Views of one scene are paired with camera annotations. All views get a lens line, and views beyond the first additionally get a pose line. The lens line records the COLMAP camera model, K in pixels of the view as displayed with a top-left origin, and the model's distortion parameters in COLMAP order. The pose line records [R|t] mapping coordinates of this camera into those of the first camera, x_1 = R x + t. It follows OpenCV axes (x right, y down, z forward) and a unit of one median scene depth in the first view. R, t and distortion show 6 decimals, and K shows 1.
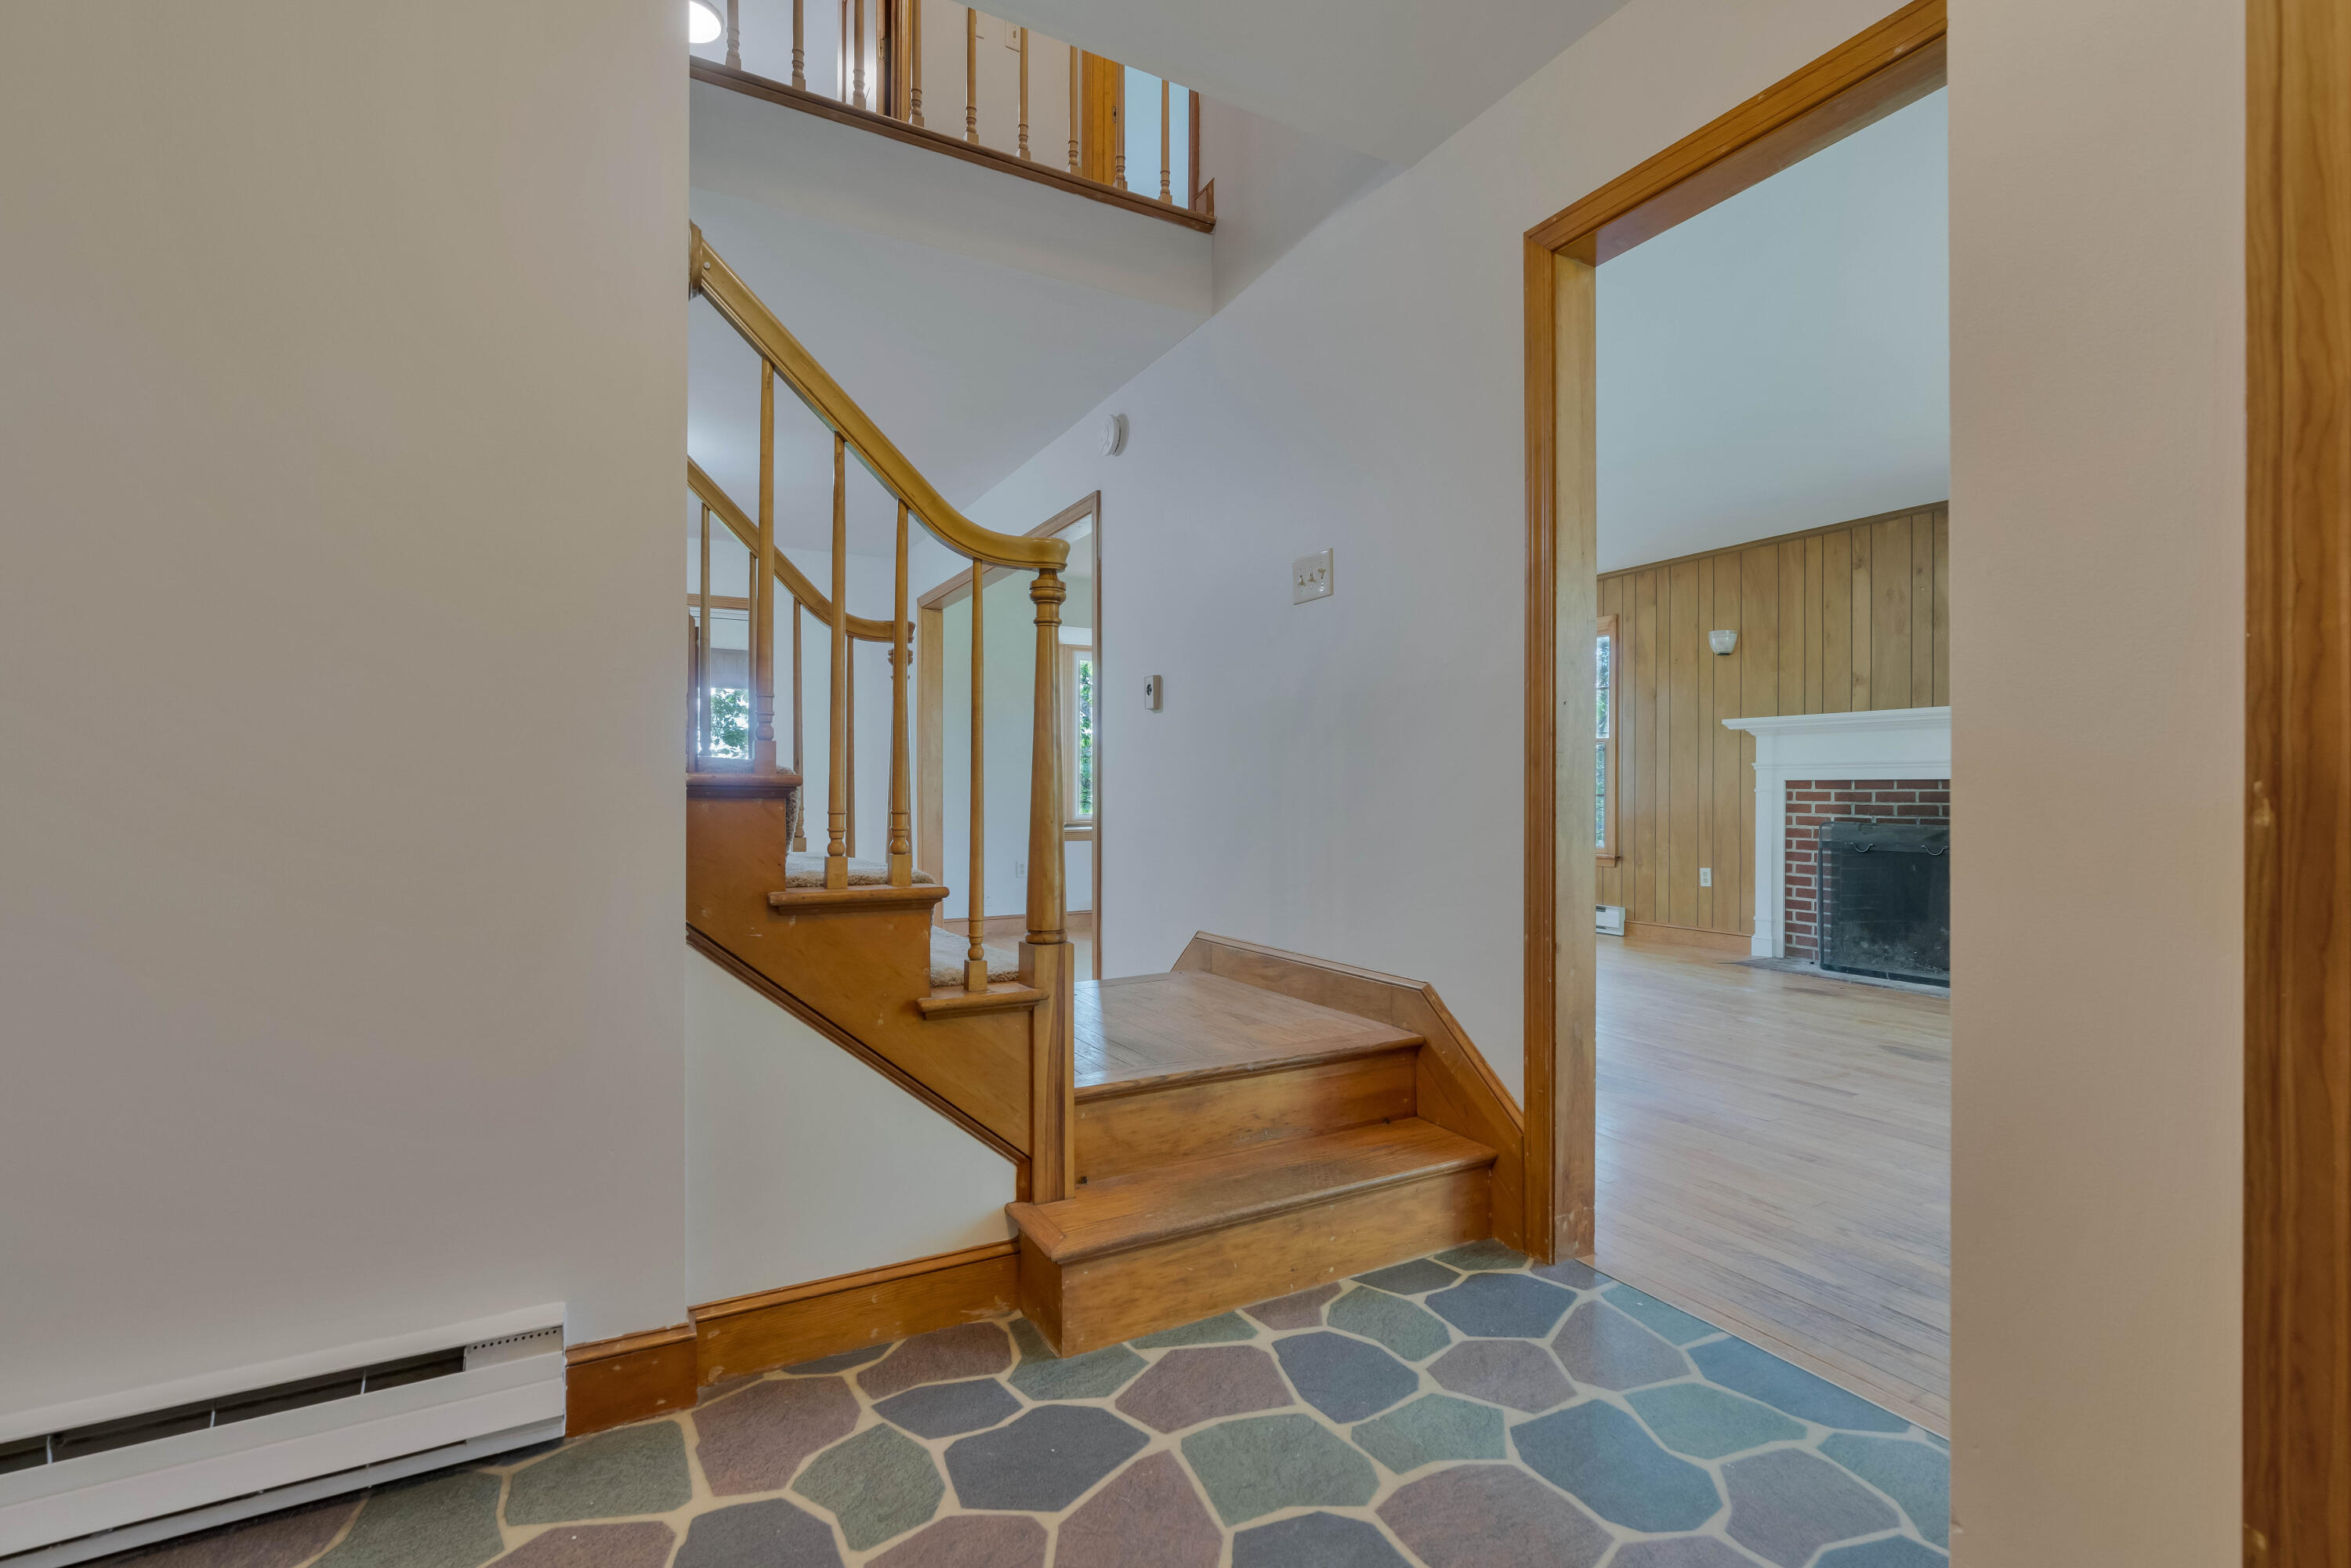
lens RADIAL K [[1064.3, 0, 1184.7], [0, 1064.3, 786.4], [0, 0, 1]] dist [-0.010690, 0.001620]
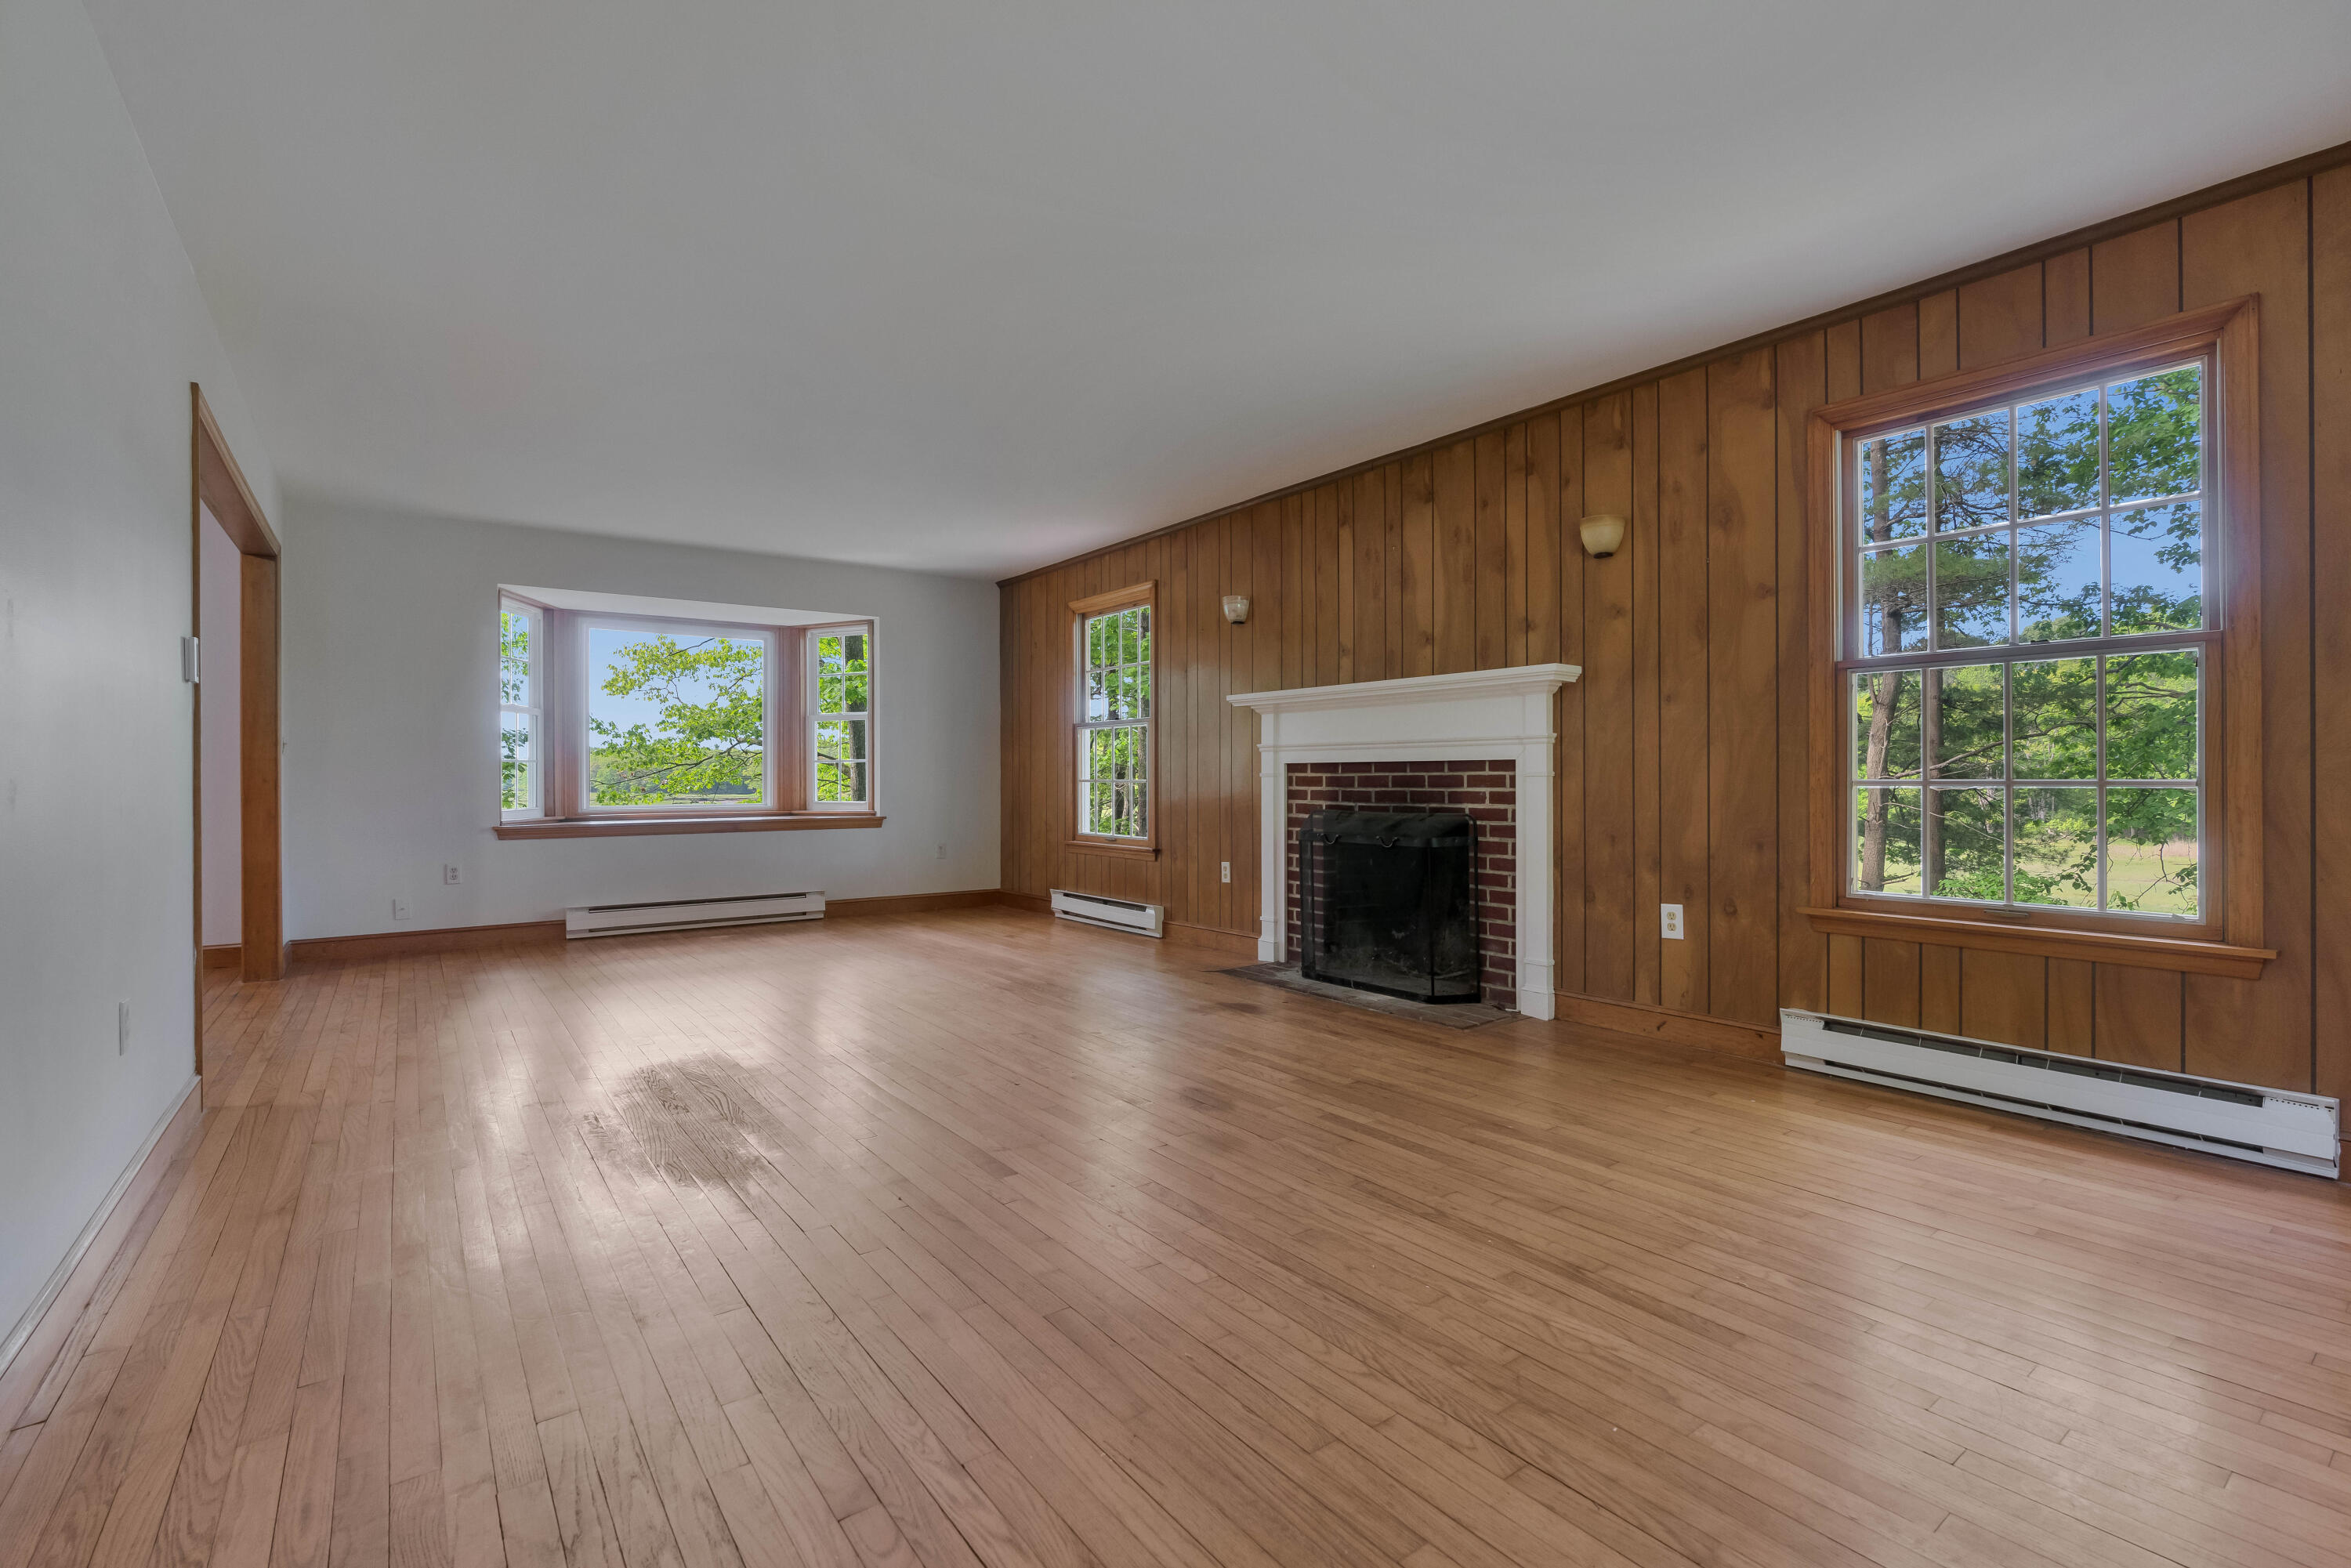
lens RADIAL K [[1064.3, 0, 1175.8], [0, 1064.3, 770.7], [0, 0, 1]] dist [-0.010690, 0.001620]
pose [[0.991326, -0.006473, 0.131263, 0.356871], [0.006789, 0.999975, -0.001957, 0.001512], [-0.131247, 0.002831, 0.991346, 0.124135]]
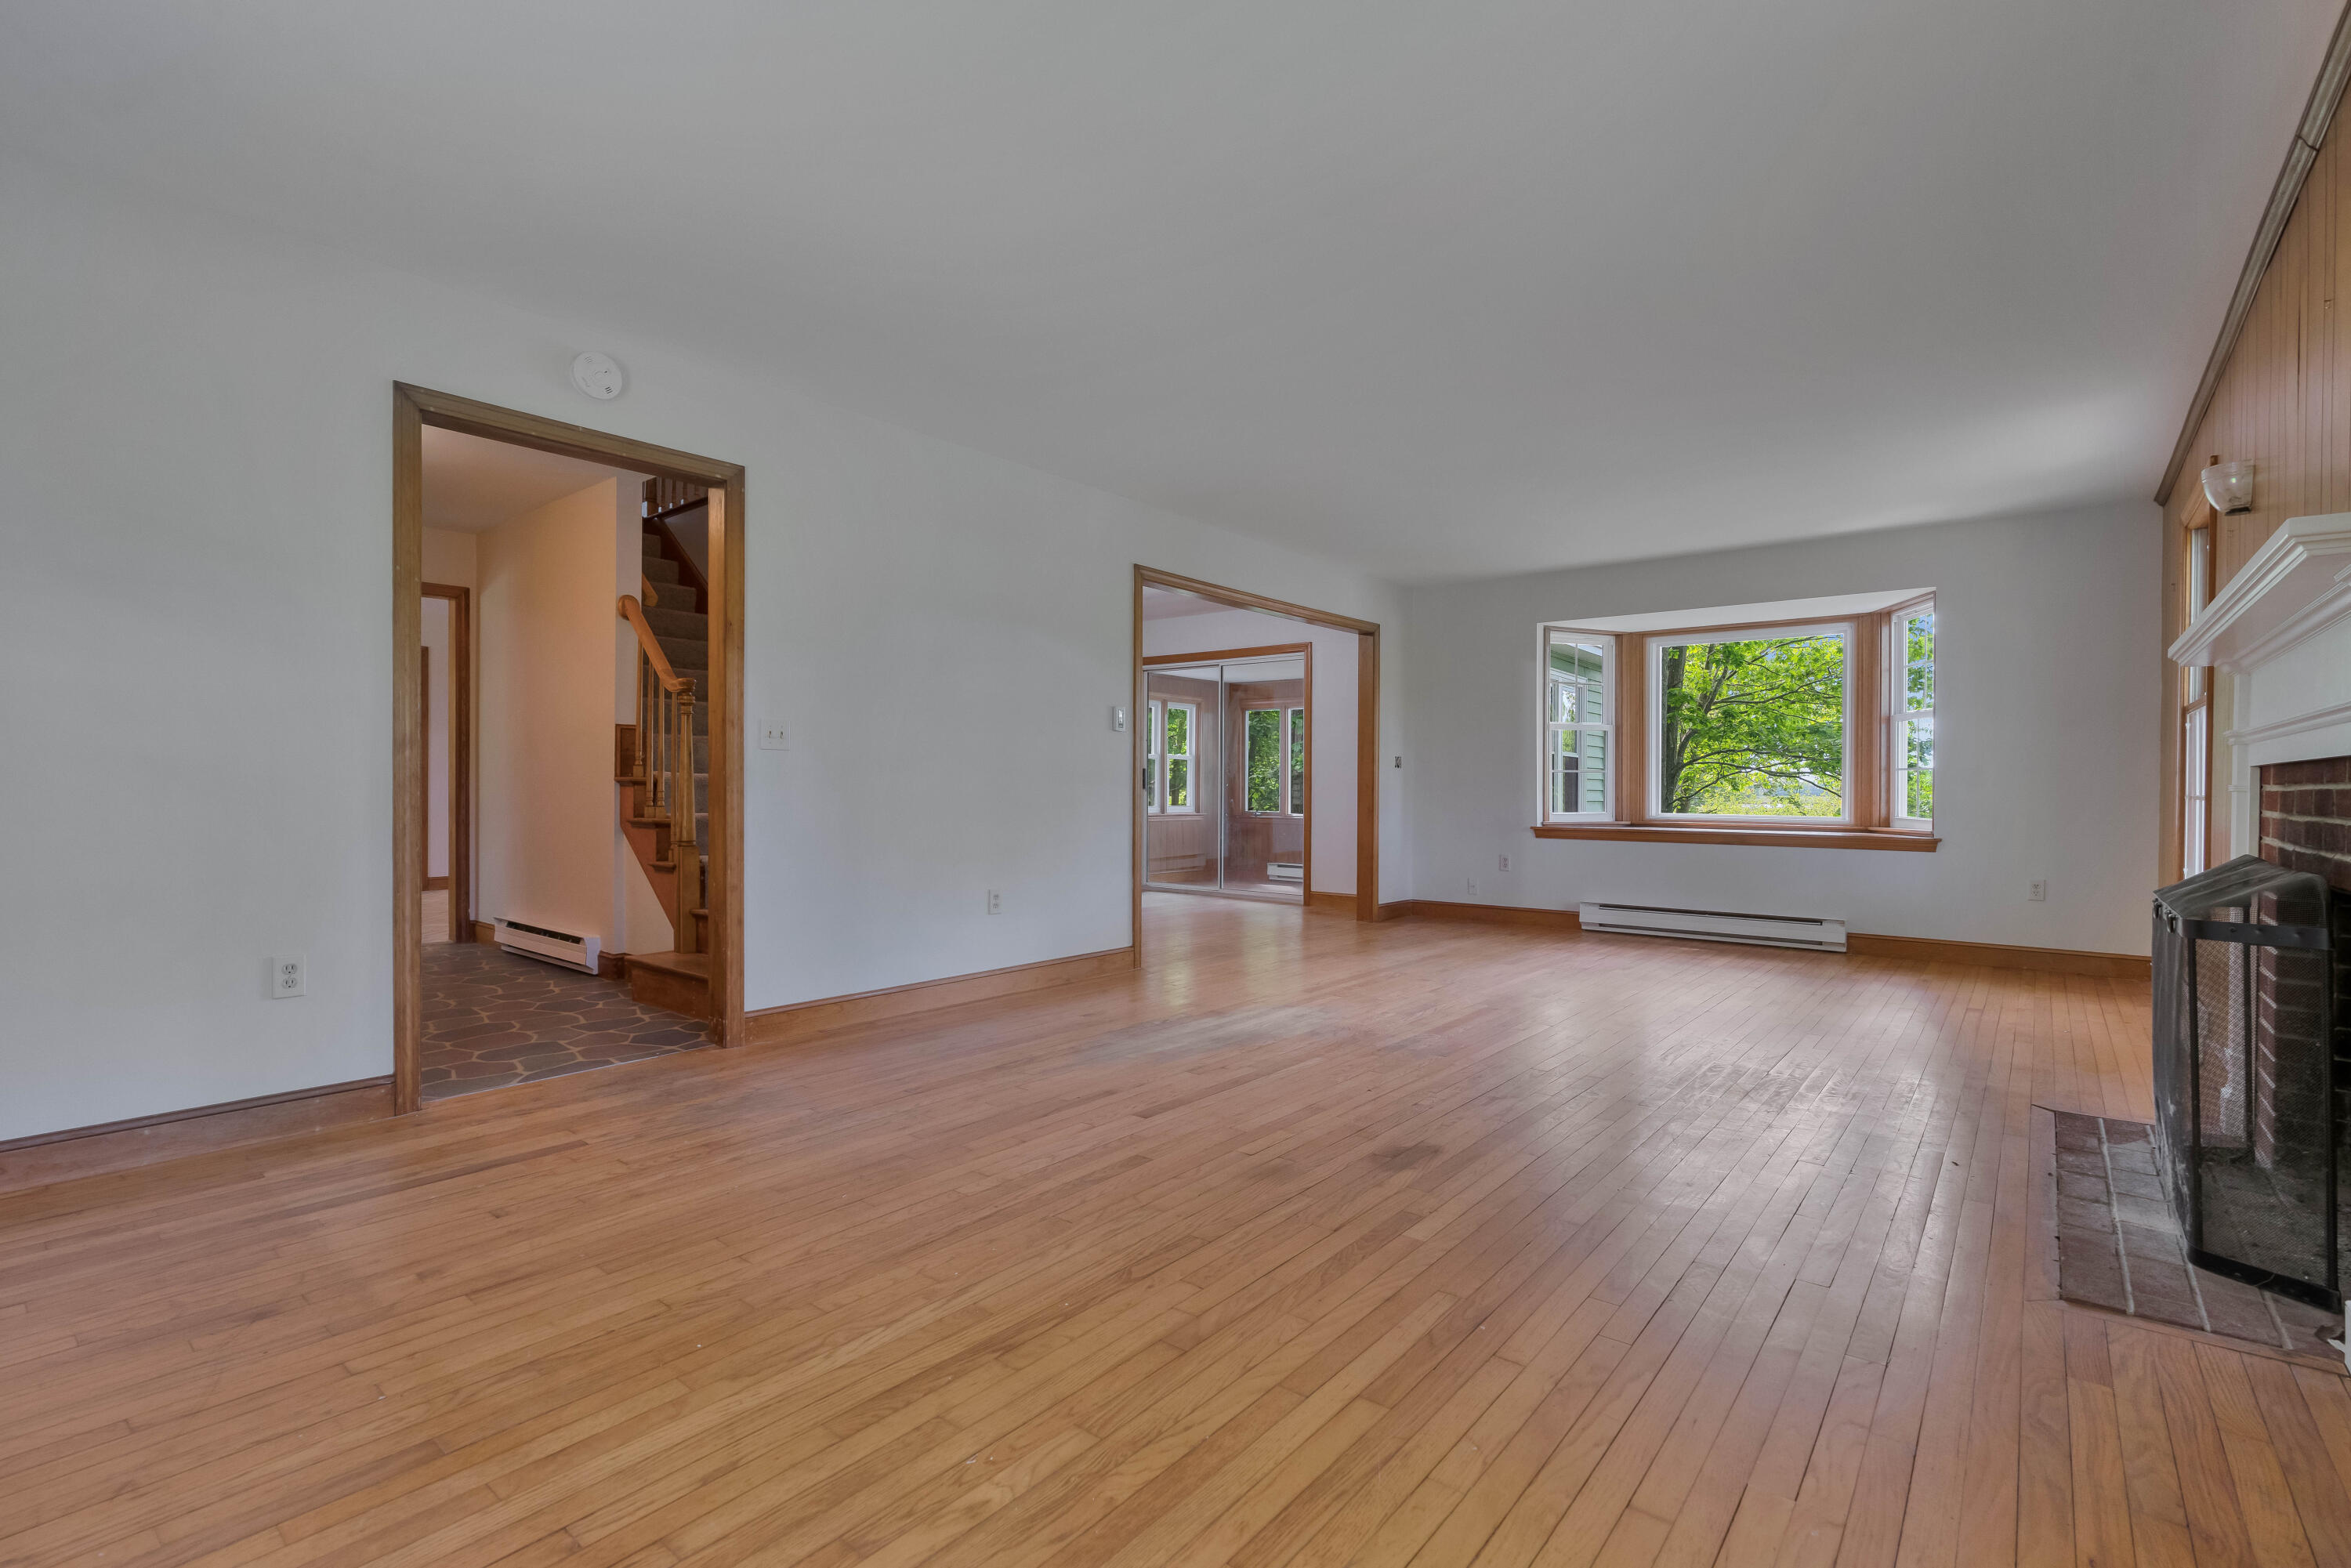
lens RADIAL K [[1064.3, 0, 1175.2], [0, 1064.3, 786.3], [0, 0, 1]] dist [-0.010690, 0.001620]
pose [[0.368359, 0.000634, -0.929684, 1.118362], [-0.001914, 0.999998, -0.000077, 0.004951], [0.929682, 0.001808, 0.368359, 0.542231]]
